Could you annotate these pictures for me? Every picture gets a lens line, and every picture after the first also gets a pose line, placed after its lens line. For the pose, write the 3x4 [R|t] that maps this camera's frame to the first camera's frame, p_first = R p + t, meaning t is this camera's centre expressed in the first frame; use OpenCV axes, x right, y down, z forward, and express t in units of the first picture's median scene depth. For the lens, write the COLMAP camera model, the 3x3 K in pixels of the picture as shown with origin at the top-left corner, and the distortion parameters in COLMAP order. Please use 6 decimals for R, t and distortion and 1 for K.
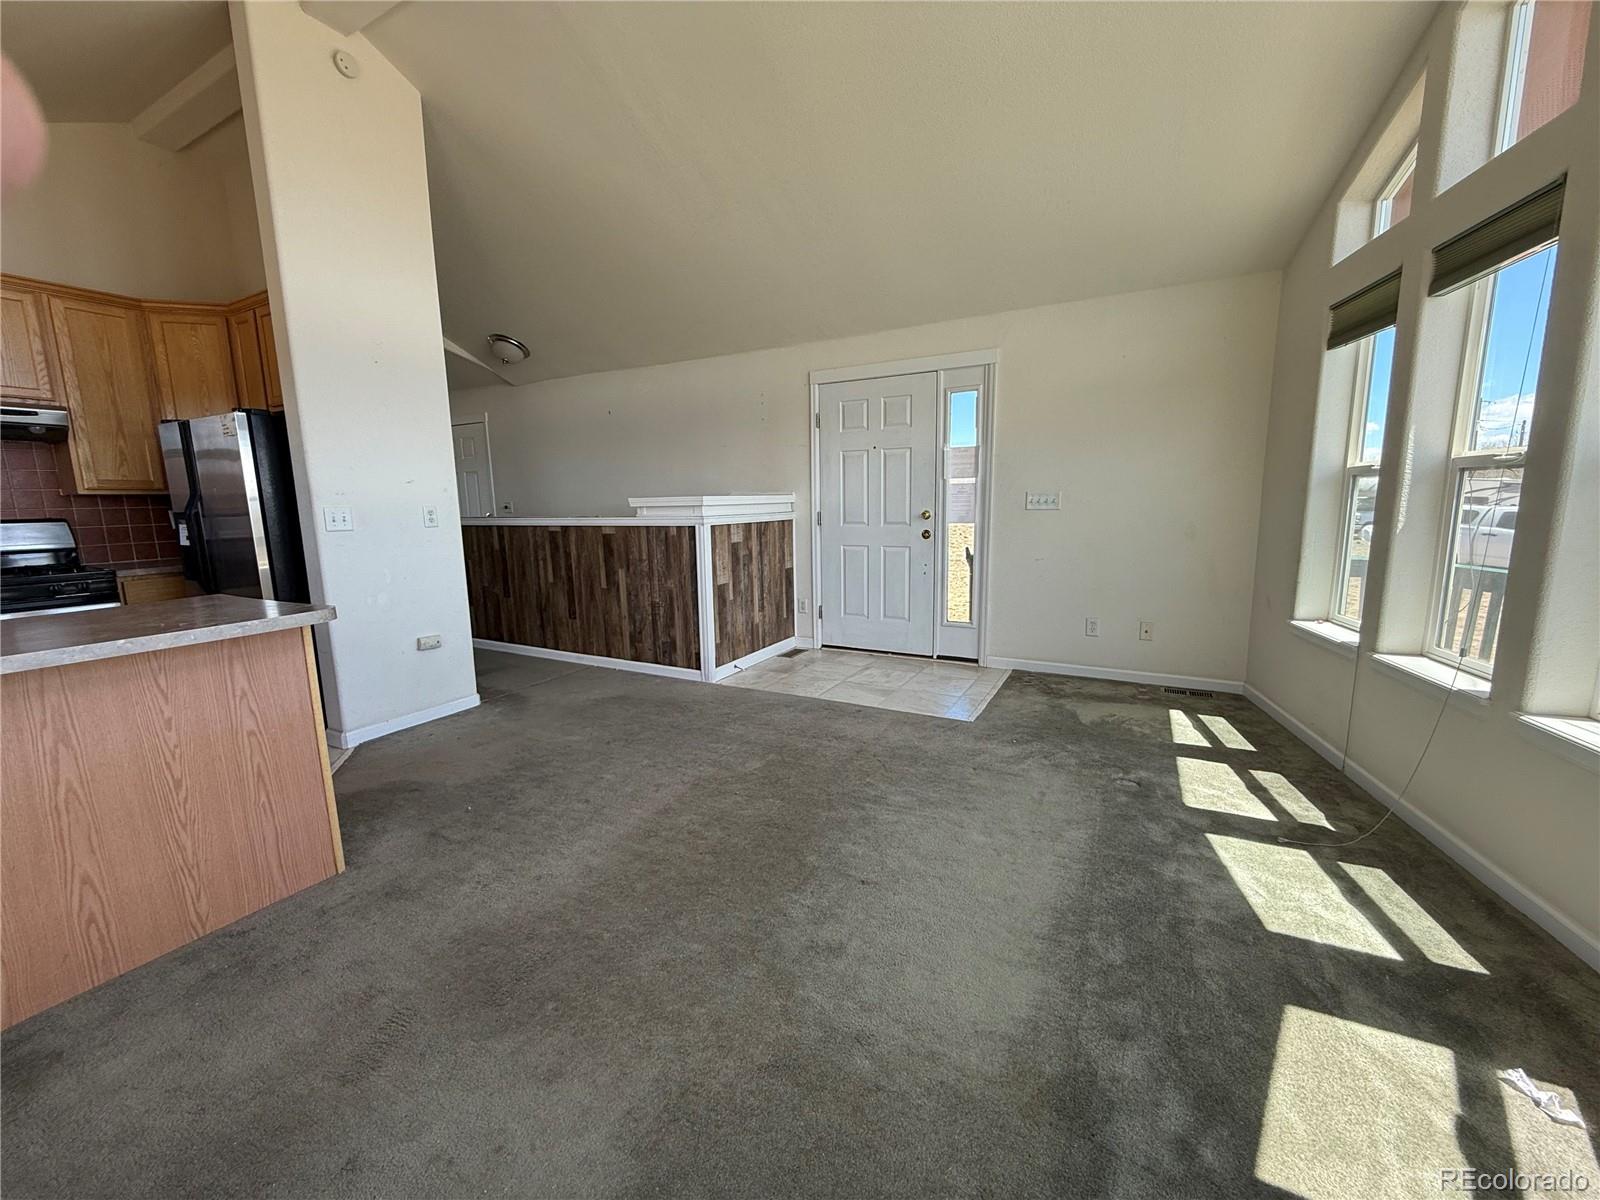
lens RADIAL K [[635.6, 0, 797.7], [0, 635.6, 598.5], [0, 0, 1]] dist [-0.002133, 0.000251]
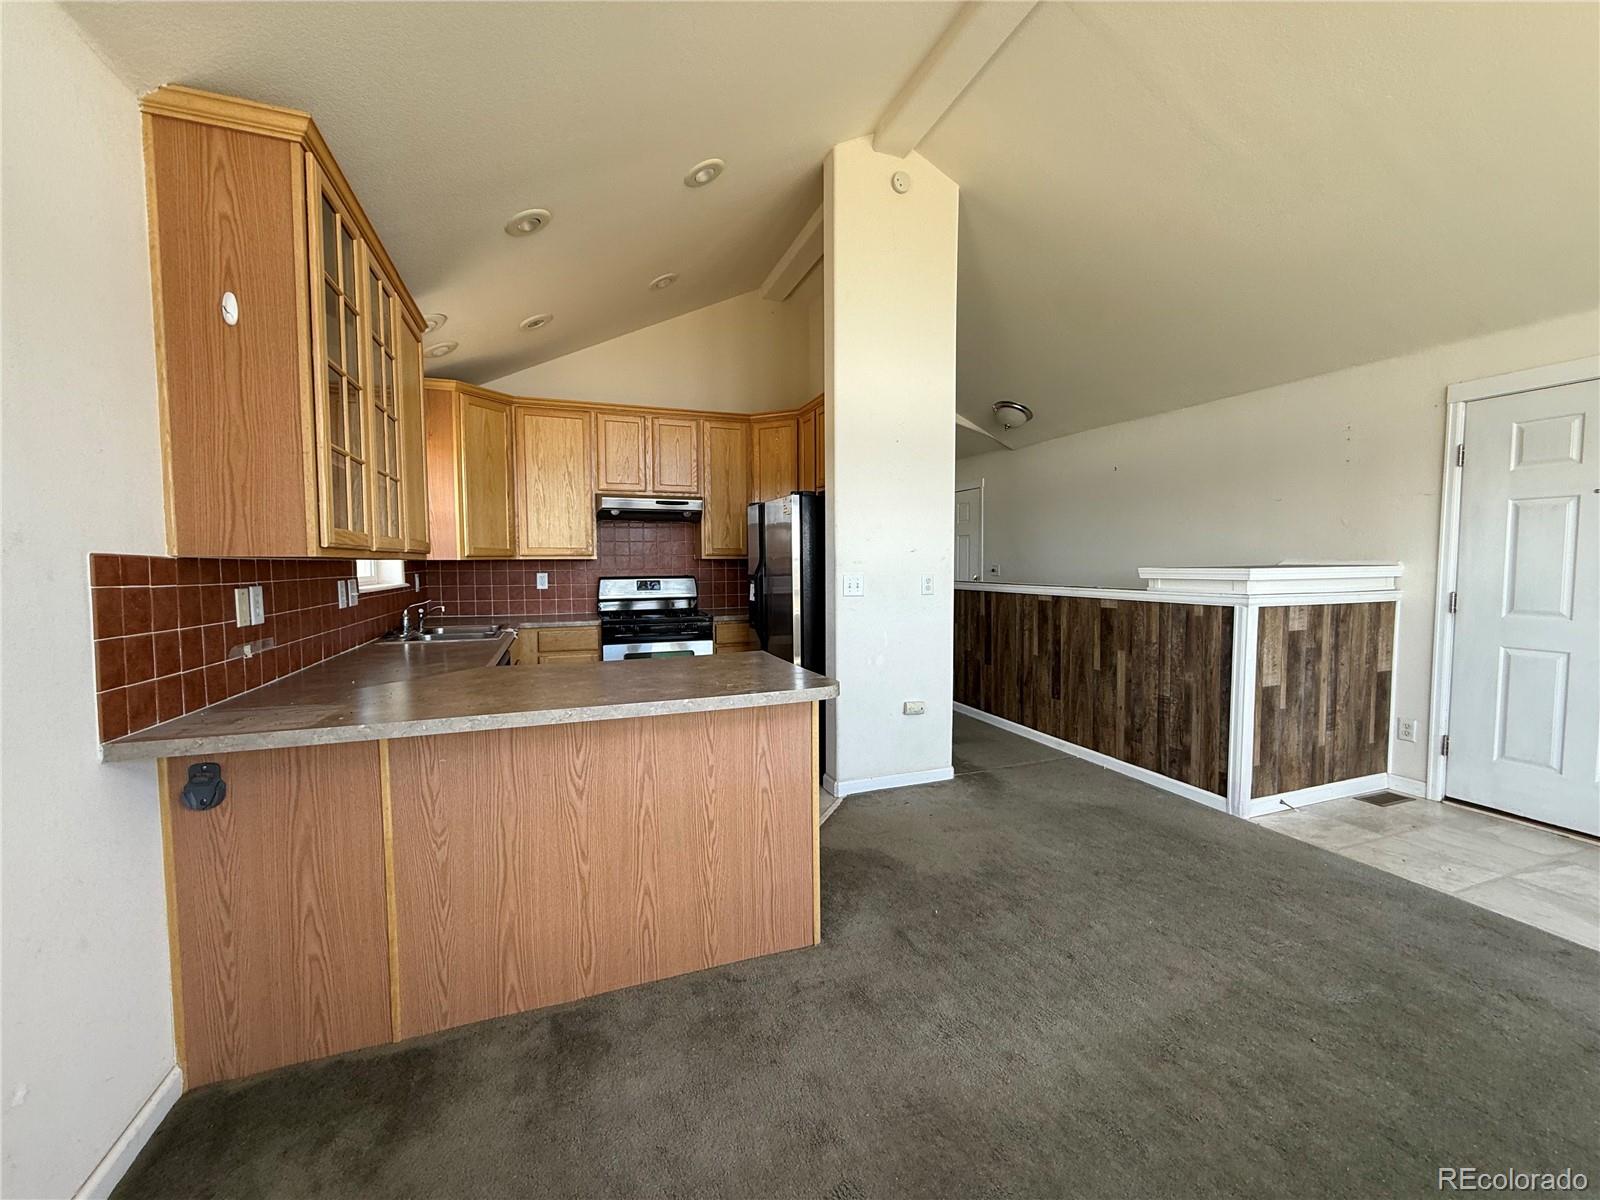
lens RADIAL K [[635.6, 0, 797.7], [0, 635.6, 598.5], [0, 0, 1]] dist [-0.002133, 0.000251]
pose [[0.755190, 0.051409, -0.653487, -0.067453], [-0.108826, 0.992918, -0.047652, -0.034668], [0.646410, 0.107103, 0.755436, 0.096667]]
